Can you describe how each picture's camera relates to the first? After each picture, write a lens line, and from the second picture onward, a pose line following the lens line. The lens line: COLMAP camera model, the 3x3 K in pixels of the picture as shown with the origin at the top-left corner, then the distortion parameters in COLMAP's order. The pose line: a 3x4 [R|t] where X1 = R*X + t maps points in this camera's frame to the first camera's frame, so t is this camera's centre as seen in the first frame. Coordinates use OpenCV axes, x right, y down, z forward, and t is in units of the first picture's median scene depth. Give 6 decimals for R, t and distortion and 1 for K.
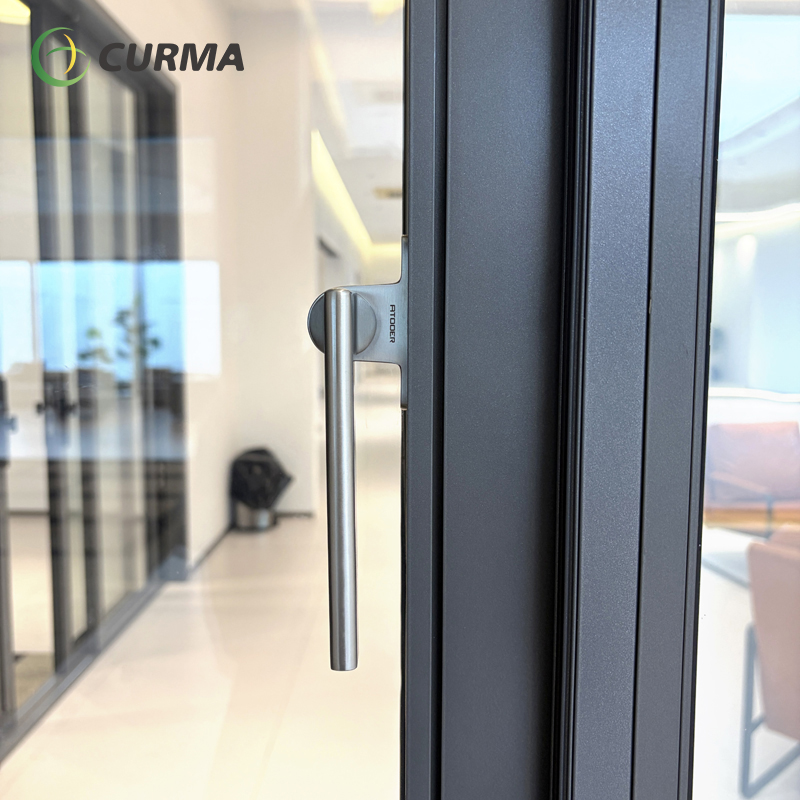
lens RADIAL K [[826.1, 0, 400.0], [0, 826.1, 400.0], [0, 0, 1]] dist [0.021101, 0.006558]
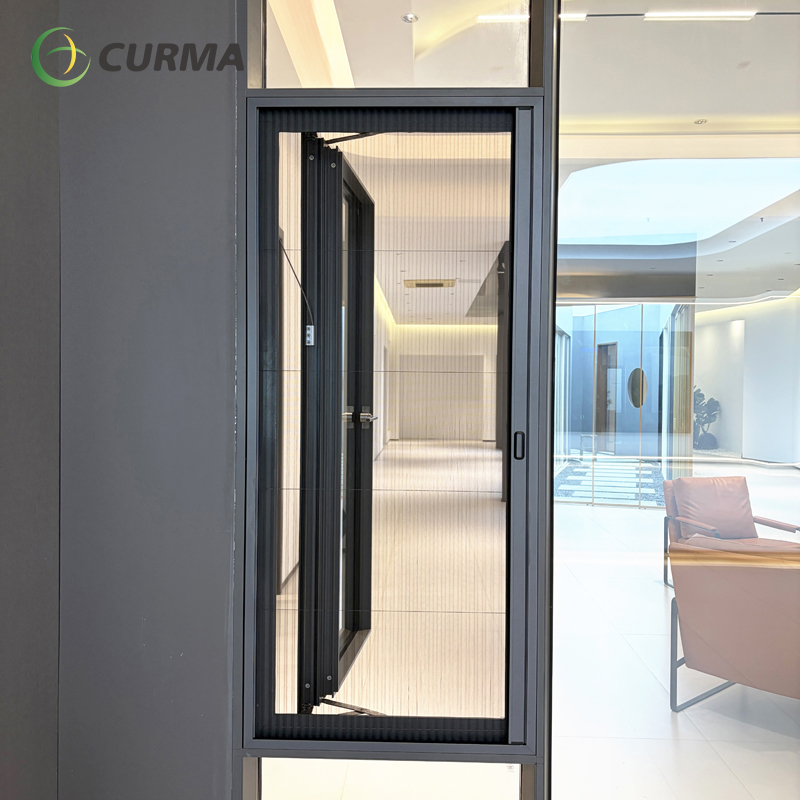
lens RADIAL K [[815.3, 0, 390.6], [0, 815.3, 402.4], [0, 0, 1]] dist [0.046324, 0.002853]
pose [[0.999400, 0.009221, -0.033381, -0.031230], [-0.011810, 0.996867, -0.078203, 0.011502], [0.032556, 0.078551, 0.996378, -0.270721]]
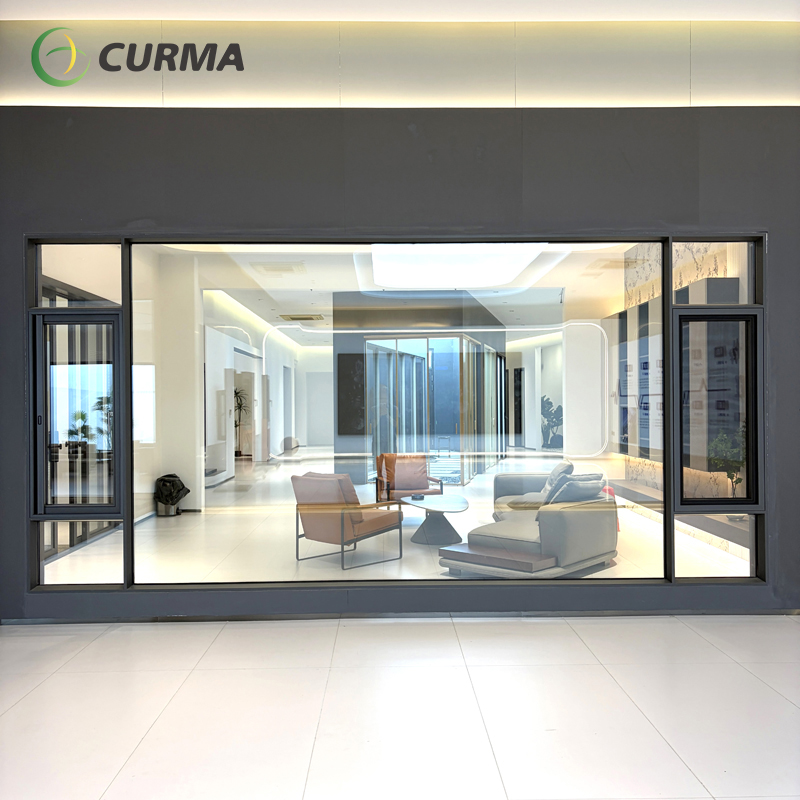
lens RADIAL K [[815.3, 0, 390.6], [0, 815.3, 402.4], [0, 0, 1]] dist [0.046324, 0.002853]
pose [[0.999794, -0.010669, 0.017241, 0.320786], [0.012257, 0.995424, -0.094766, 0.080410], [-0.016151, 0.094958, 0.995350, -0.954462]]
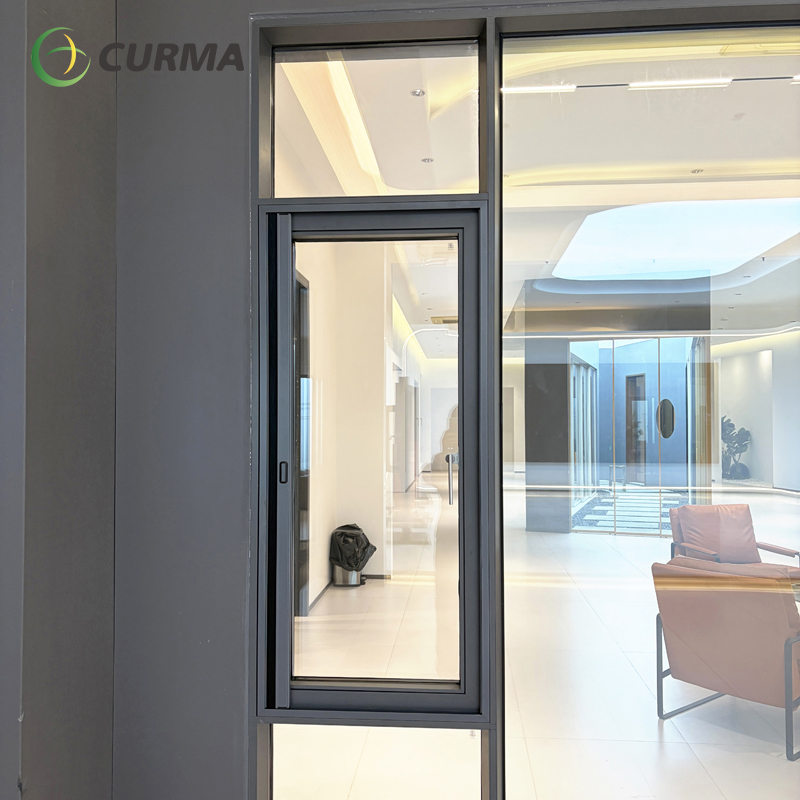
lens RADIAL K [[815.3, 0, 390.6], [0, 815.3, 402.4], [0, 0, 1]] dist [0.046324, 0.002853]
pose [[0.996982, -0.003629, -0.077550, -0.001590], [-0.005513, 0.993076, -0.117344, 0.015407], [0.077439, 0.117417, 0.990059, -0.353708]]
